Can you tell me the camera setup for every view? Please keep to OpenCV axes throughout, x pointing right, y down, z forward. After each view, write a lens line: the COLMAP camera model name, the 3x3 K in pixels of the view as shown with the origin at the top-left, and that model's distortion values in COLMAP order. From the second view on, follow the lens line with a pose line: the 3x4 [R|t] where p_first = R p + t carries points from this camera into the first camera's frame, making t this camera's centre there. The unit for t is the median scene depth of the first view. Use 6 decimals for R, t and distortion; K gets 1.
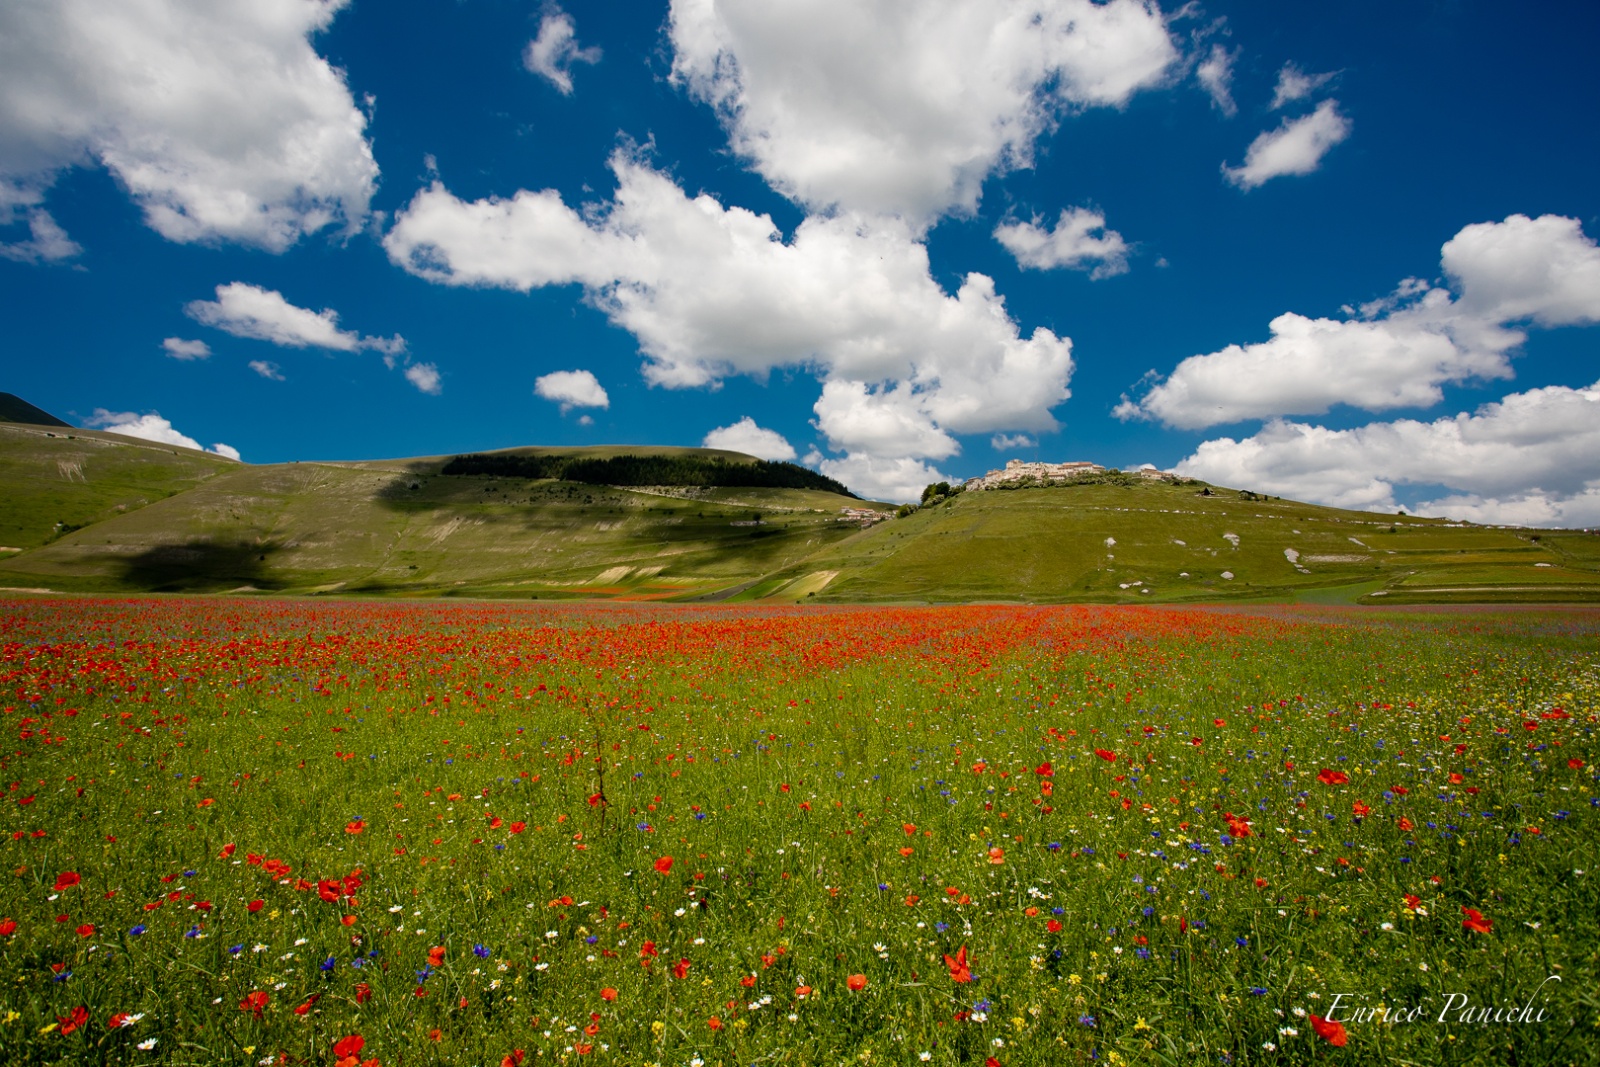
lens RADIAL K [[789.4, 0, 788.1], [0, 789.4, 531.7], [0, 0, 1]] dist [-0.069415, 0.033984]
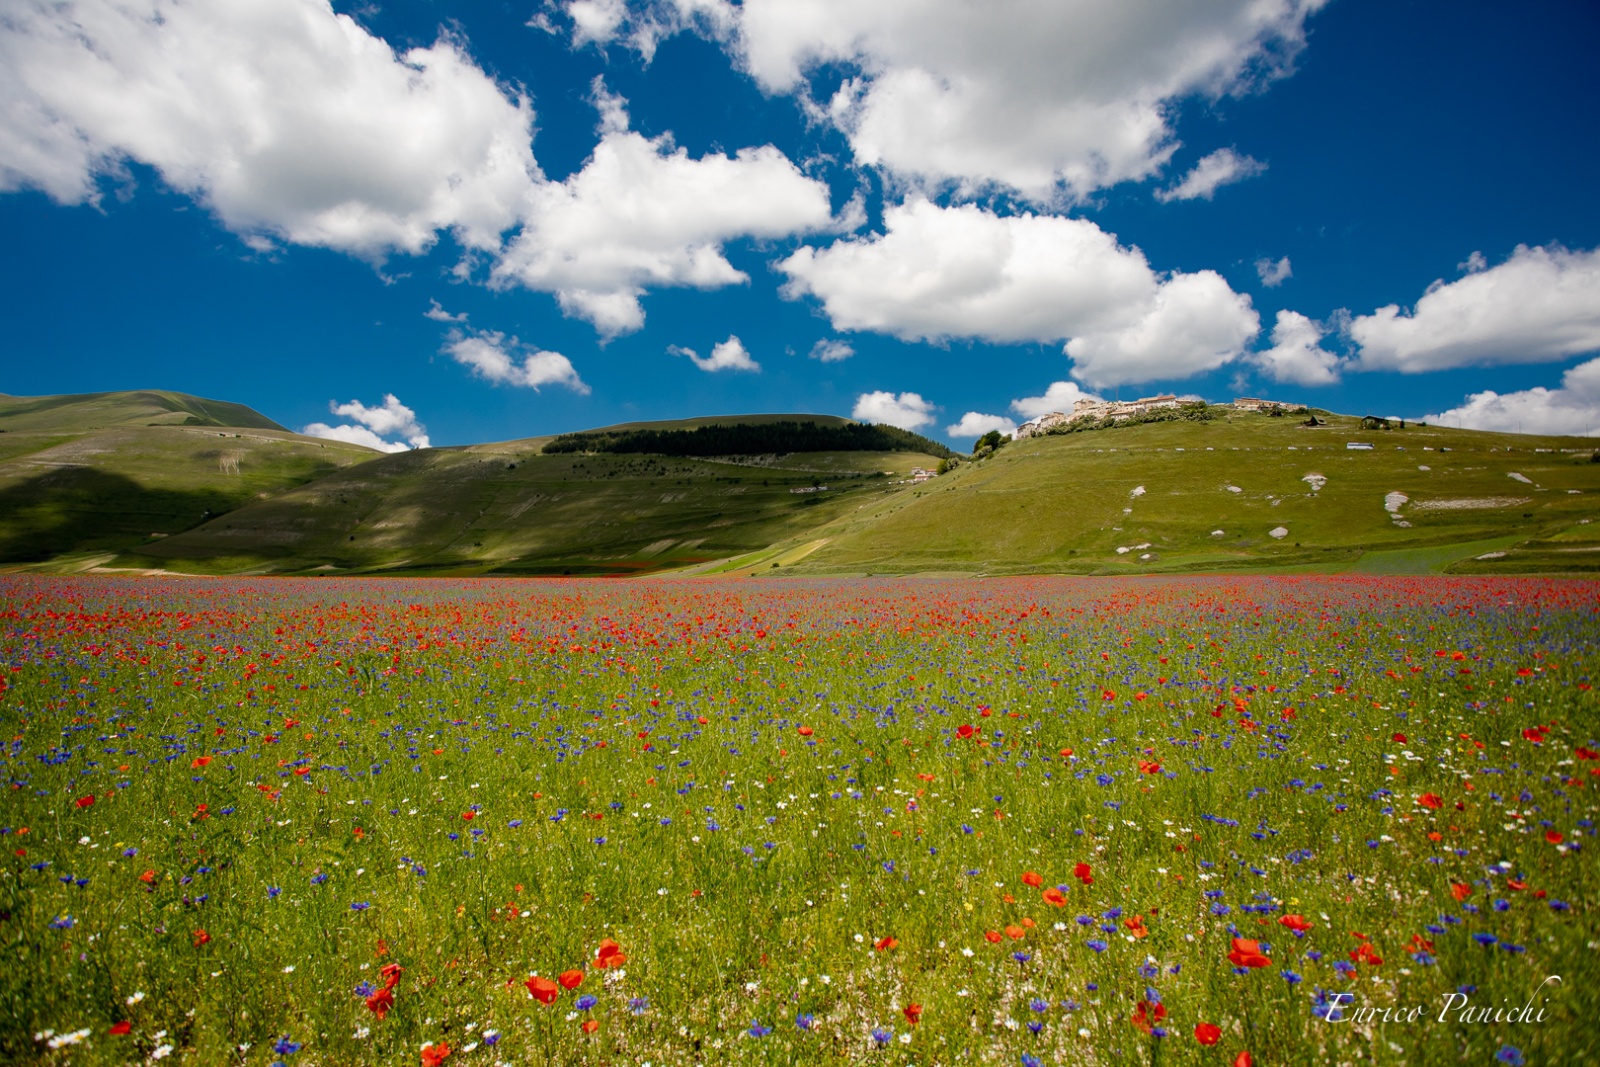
lens RADIAL K [[781.4, 0, 786.9], [0, 781.4, 541.2], [0, 0, 1]] dist [-0.069219, 0.036287]
pose [[0.970535, -0.017417, -0.240329, 0.249747], [0.027945, 0.998790, 0.040468, 0.019998], [0.239333, -0.045991, 0.969848, 0.196832]]
